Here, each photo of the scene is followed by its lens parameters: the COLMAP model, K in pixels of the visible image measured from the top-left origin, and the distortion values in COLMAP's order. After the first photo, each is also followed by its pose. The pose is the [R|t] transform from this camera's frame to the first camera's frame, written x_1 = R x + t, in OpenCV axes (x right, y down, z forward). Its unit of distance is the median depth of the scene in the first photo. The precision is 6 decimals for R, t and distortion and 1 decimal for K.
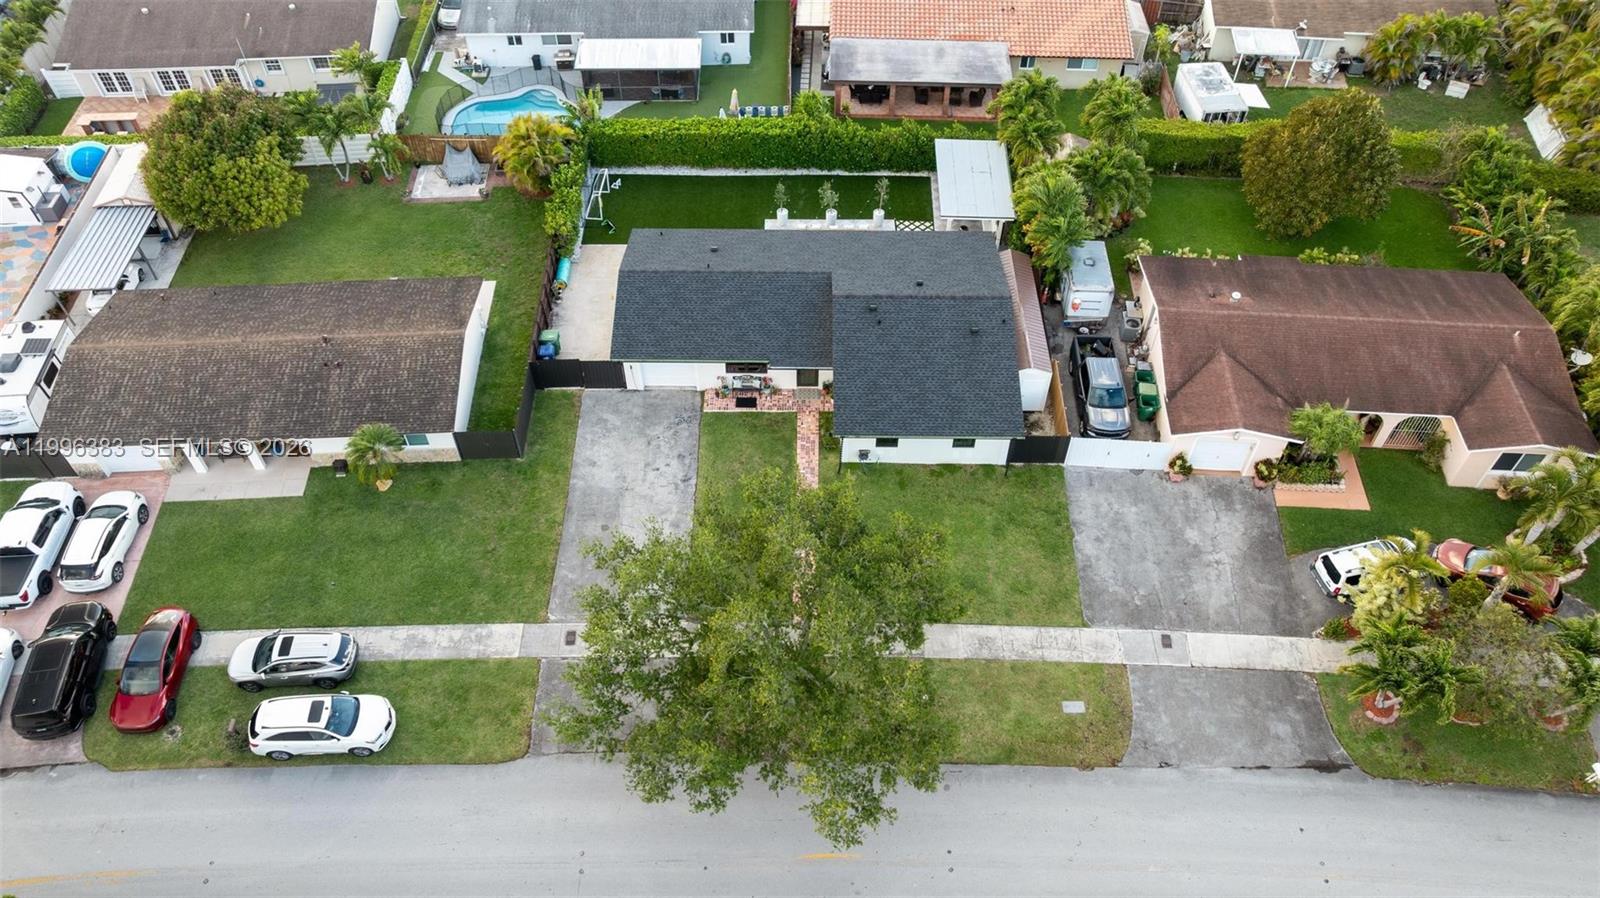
lens RADIAL K [[1124.0, 0, 806.0], [0, 1124.0, 448.5], [0, 0, 1]] dist [-0.021705, 0.004711]
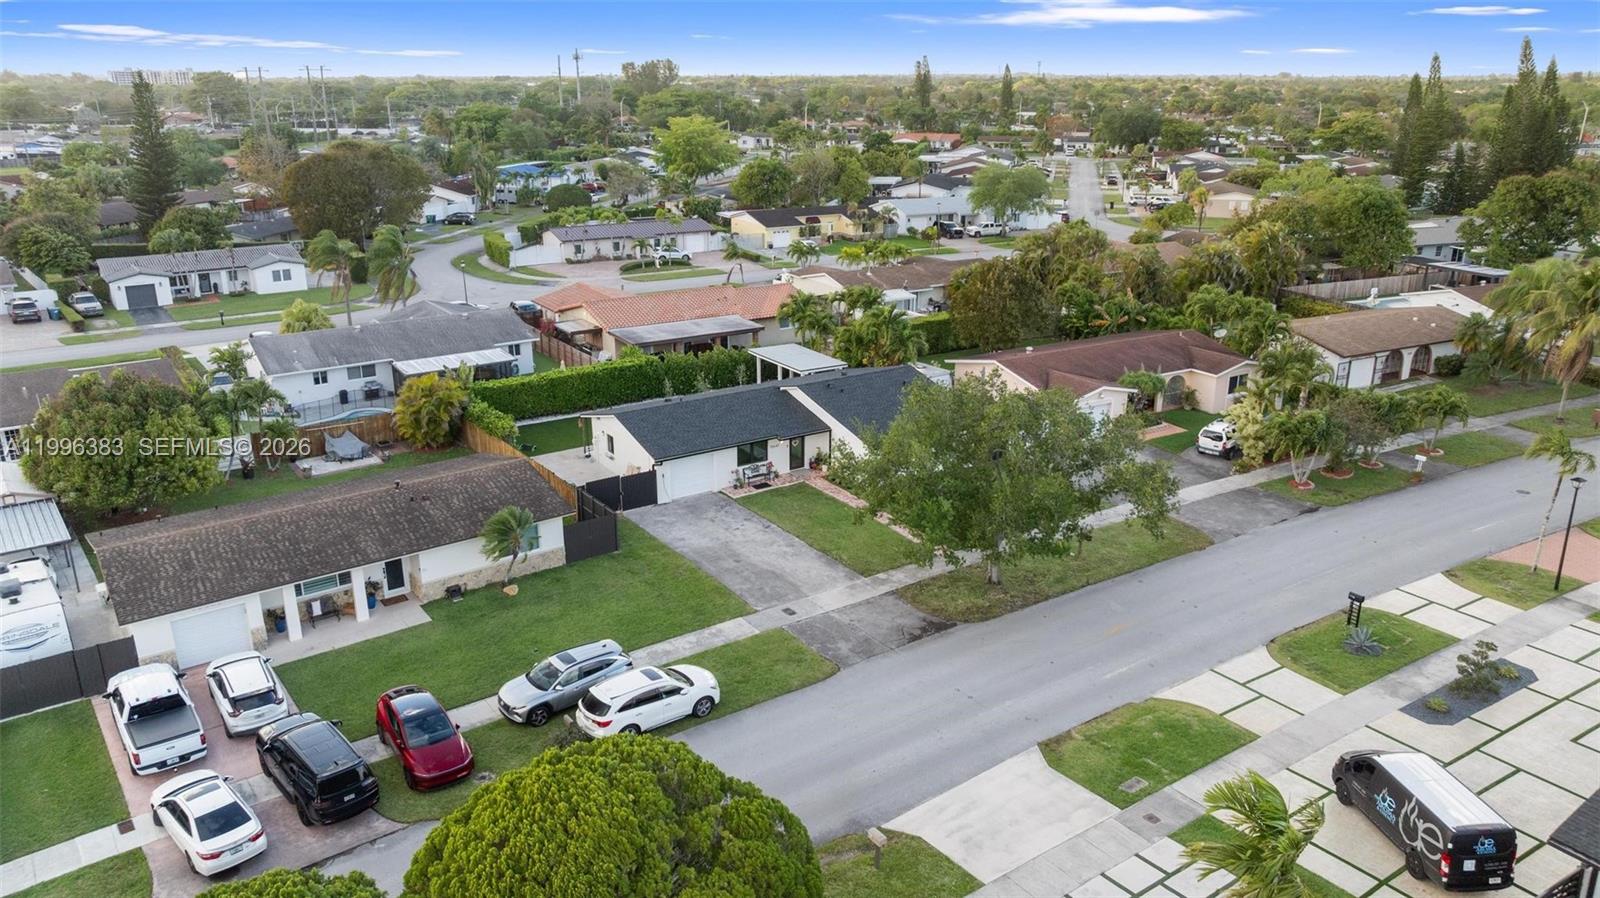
lens RADIAL K [[1124.0, 0, 806.0], [0, 1124.0, 448.5], [0, 0, 1]] dist [-0.021705, 0.004711]
pose [[0.826697, -0.180788, 0.532811, -0.655378], [0.425654, 0.820247, -0.382117, 0.406433], [-0.367955, 0.542688, 0.755049, 0.112982]]
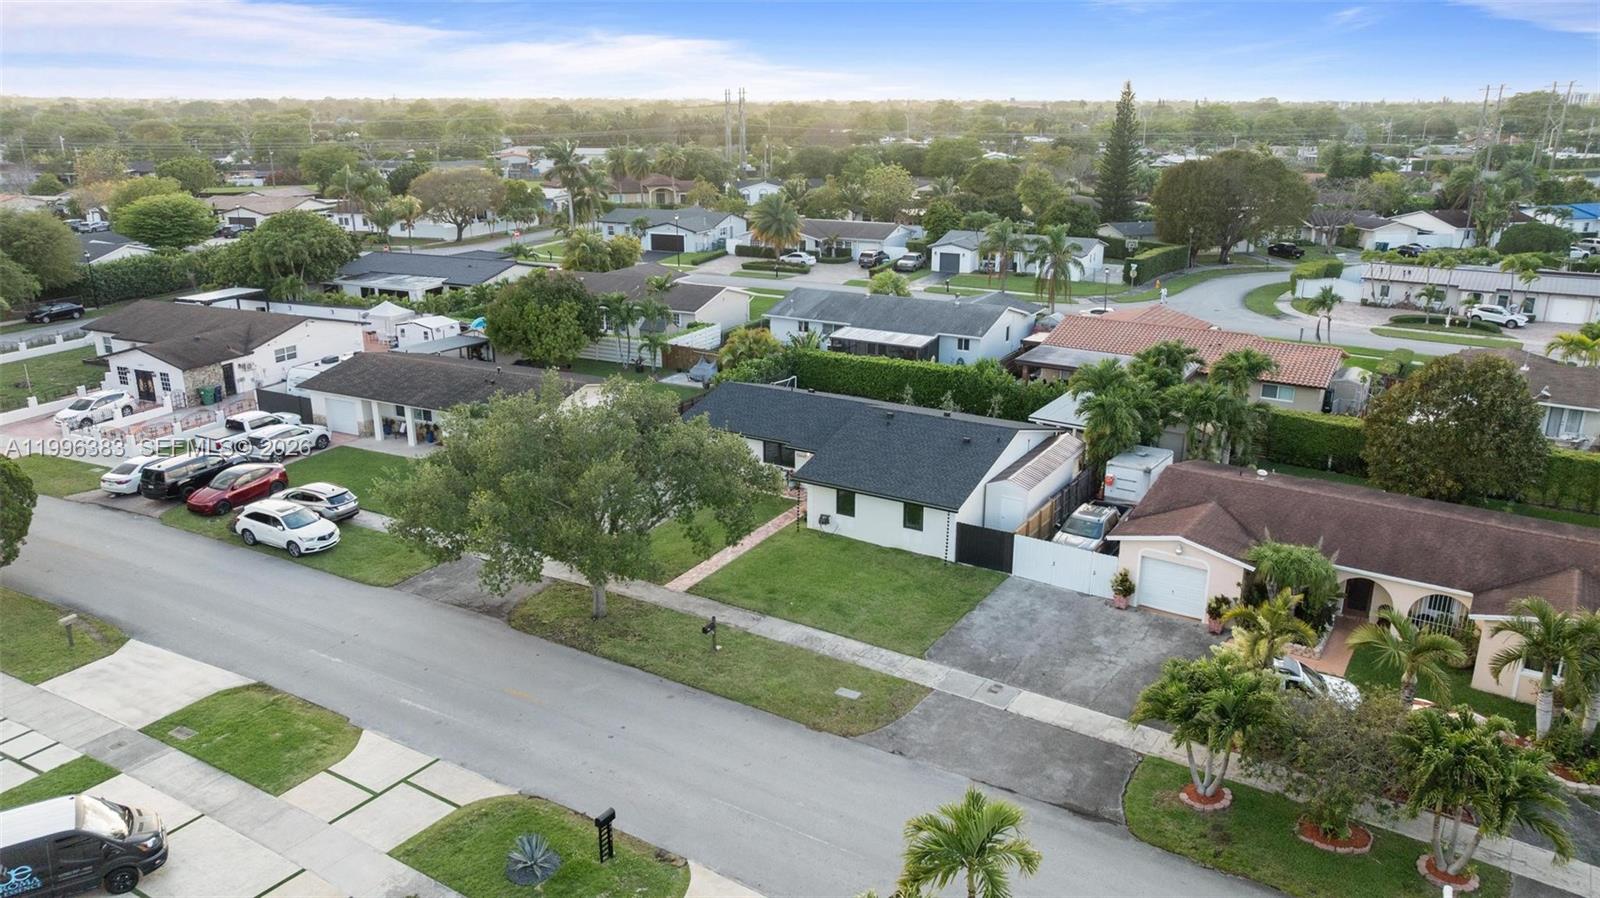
lens RADIAL K [[1124.0, 0, 806.0], [0, 1124.0, 448.5], [0, 0, 1]] dist [-0.021705, 0.004711]
pose [[0.862243, 0.149548, -0.483913, 0.530366], [-0.381447, 0.820293, -0.426166, 0.401383], [0.333219, 0.552046, 0.764337, 0.171829]]
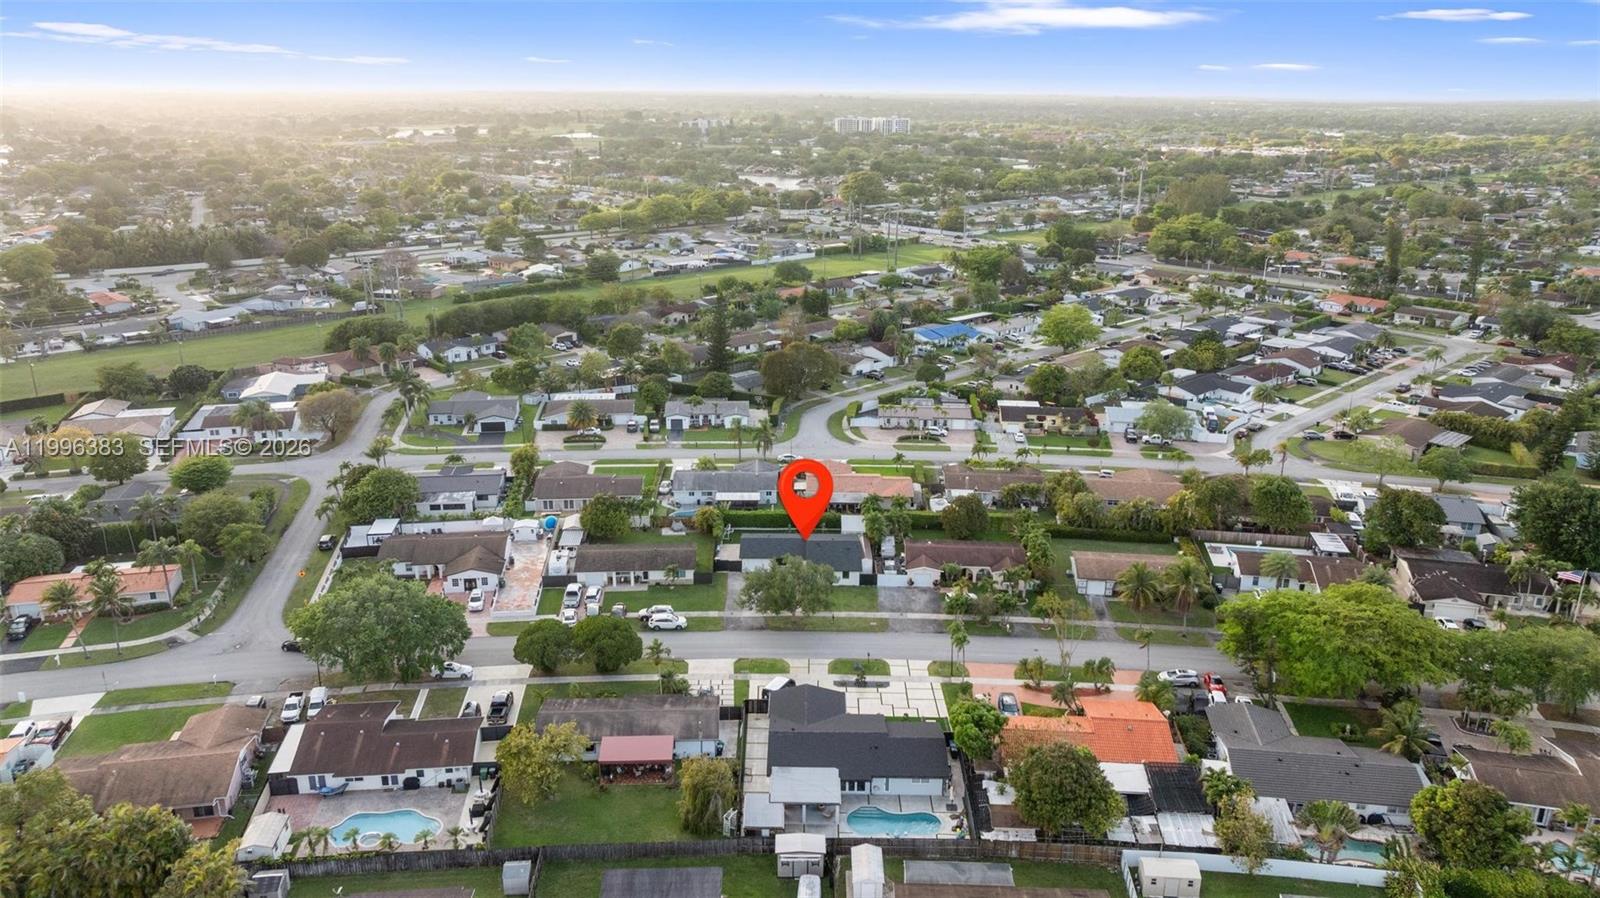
lens RADIAL K [[1124.0, 0, 806.0], [0, 1124.0, 448.5], [0, 0, 1]] dist [-0.021705, 0.004711]
pose [[0.999907, 0.000482, 0.013629, -0.023354], [0.006599, 0.857450, -0.514525, 1.388058], [-0.011934, 0.514567, 0.857367, -2.061764]]
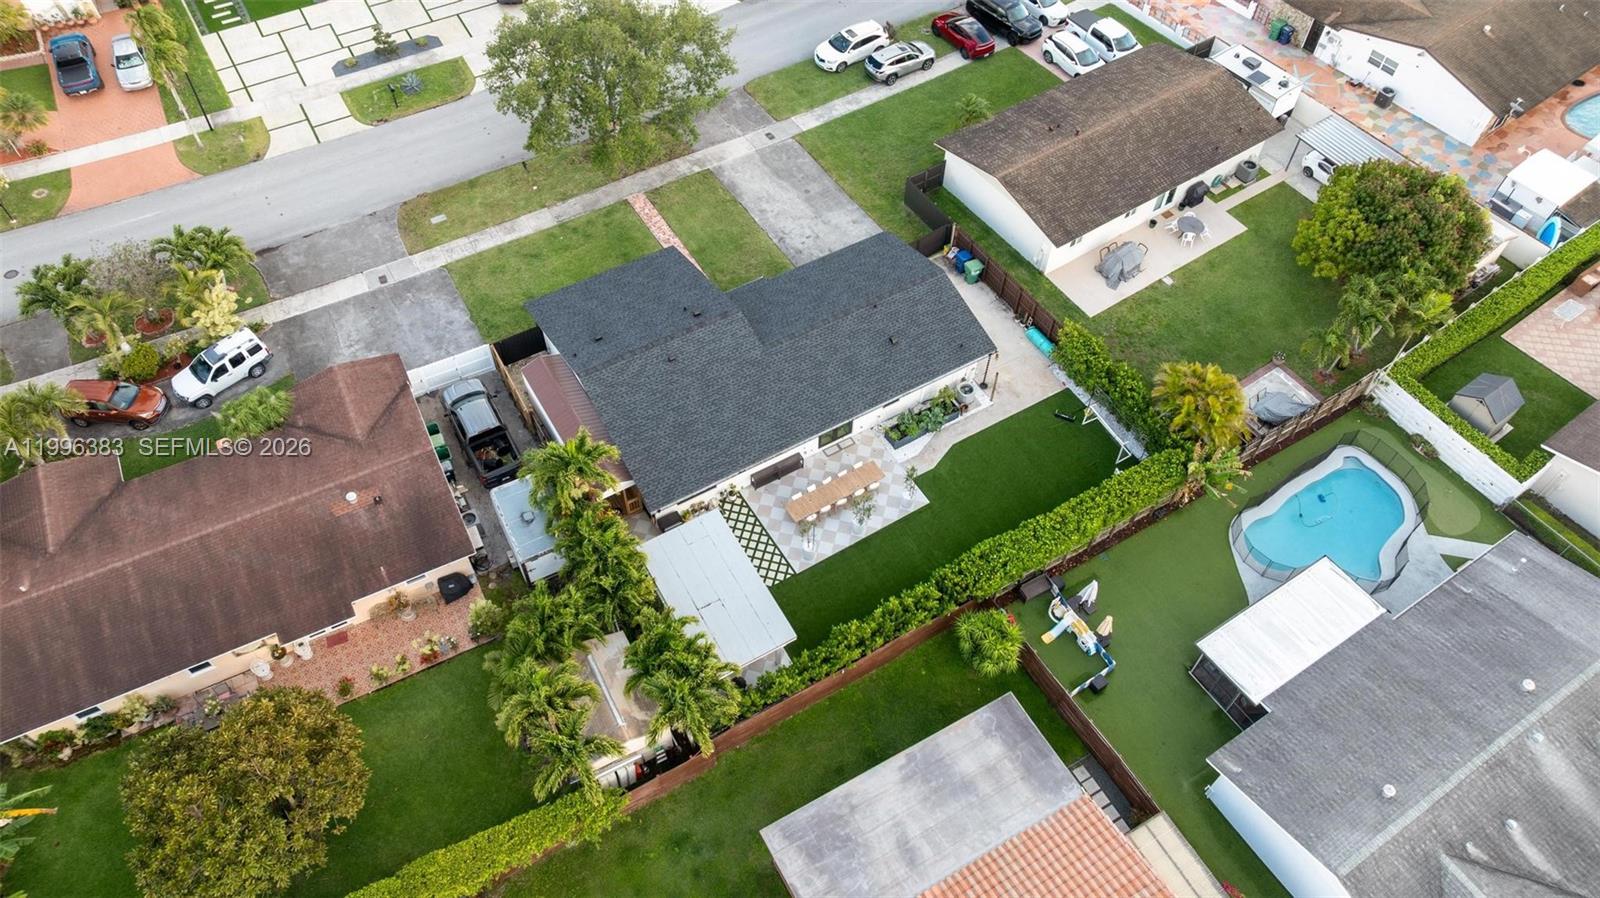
lens RADIAL K [[1124.0, 0, 806.0], [0, 1124.0, 448.5], [0, 0, 1]] dist [-0.021705, 0.004711]
pose [[-0.853139, 0.407773, -0.325386, 0.369140], [-0.407575, -0.131664, 0.903630, -1.141862], [0.325634, 0.903541, 0.278525, 0.881584]]
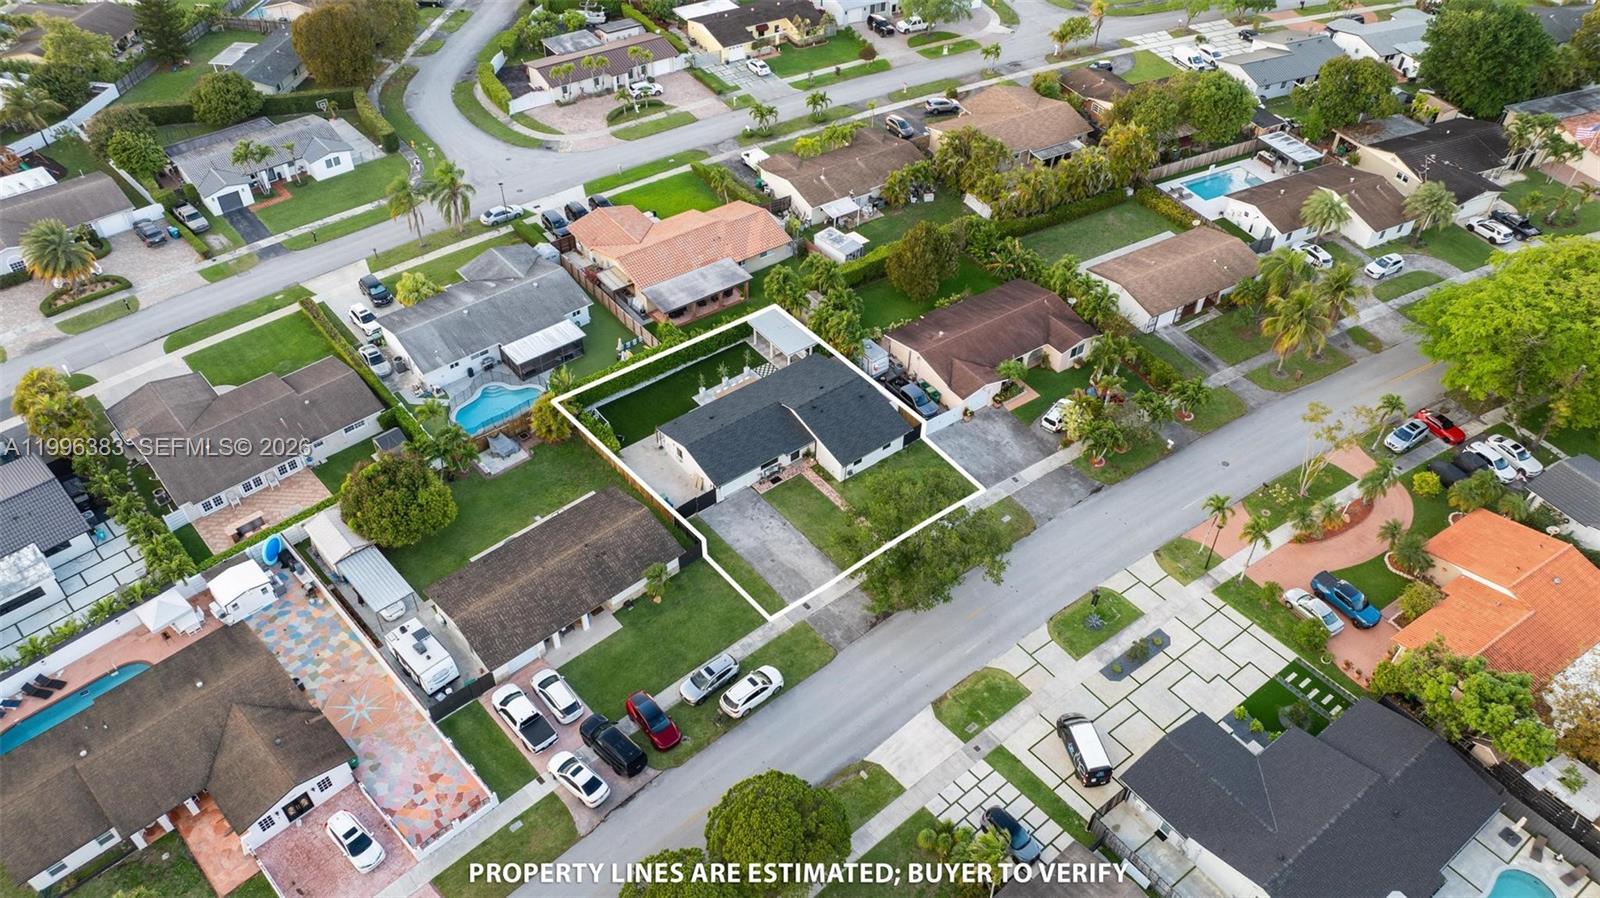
lens RADIAL K [[1124.0, 0, 806.0], [0, 1124.0, 448.5], [0, 0, 1]] dist [-0.021705, 0.004711]
pose [[0.781329, -0.415947, 0.465310, -0.923405], [0.461386, 0.887013, 0.018175, -0.105387], [-0.420296, 0.200487, 0.884961, -0.739987]]
